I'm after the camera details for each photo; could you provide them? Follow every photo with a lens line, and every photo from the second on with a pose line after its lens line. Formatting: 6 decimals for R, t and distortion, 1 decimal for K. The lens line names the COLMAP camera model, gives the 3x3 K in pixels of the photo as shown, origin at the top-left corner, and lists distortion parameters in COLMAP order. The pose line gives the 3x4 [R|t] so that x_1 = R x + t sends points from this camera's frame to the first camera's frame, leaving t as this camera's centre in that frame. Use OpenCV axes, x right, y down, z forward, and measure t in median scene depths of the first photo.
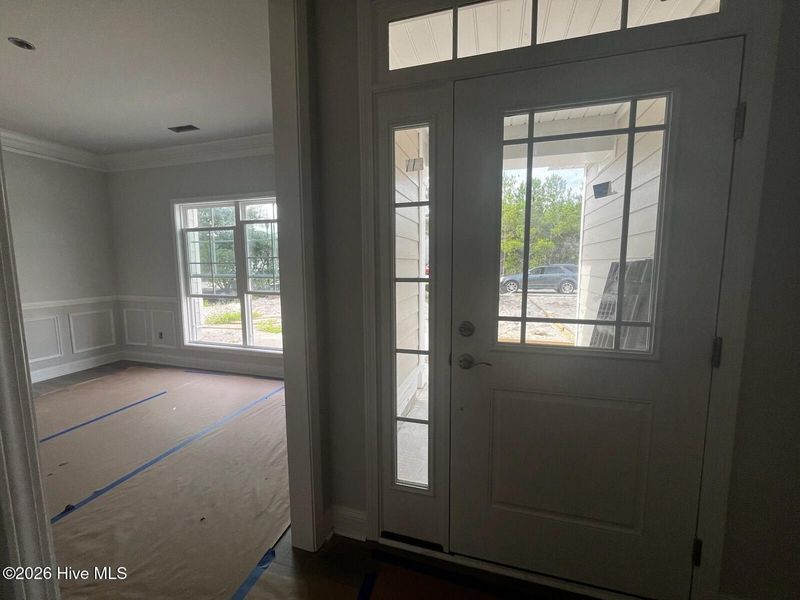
lens RADIAL K [[325.6, 0, 399.0], [0, 325.6, 298.1], [0, 0, 1]] dist [-0.003414, 0.000040]
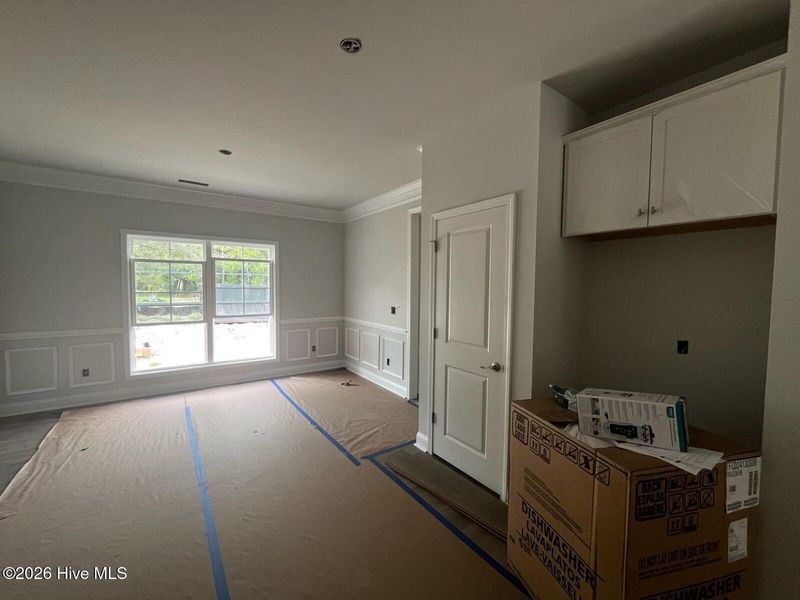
lens RADIAL K [[325.6, 0, 397.4], [0, 325.6, 299.9], [0, 0, 1]] dist [-0.003414, 0.000040]
pose [[0.630563, -0.028344, 0.775620, -0.942261], [0.067767, 0.997527, -0.018640, -0.012030], [-0.773174, 0.064315, 0.630925, -0.264150]]
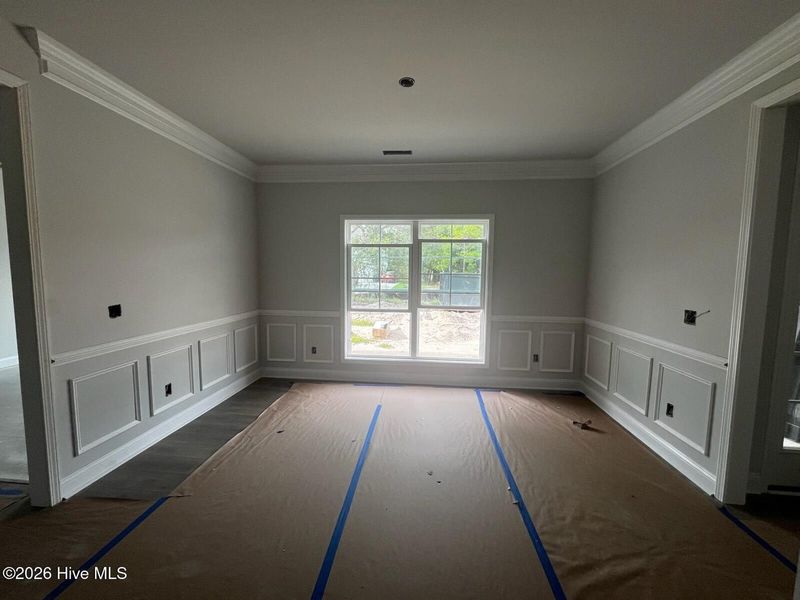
lens RADIAL K [[325.6, 0, 400.1], [0, 325.6, 299.6], [0, 0, 1]] dist [-0.003414, 0.000040]
pose [[0.981583, -0.002538, 0.191019, -0.711926], [0.005827, 0.999844, -0.016656, -0.022492], [-0.190947, 0.017463, 0.981445, -0.023795]]
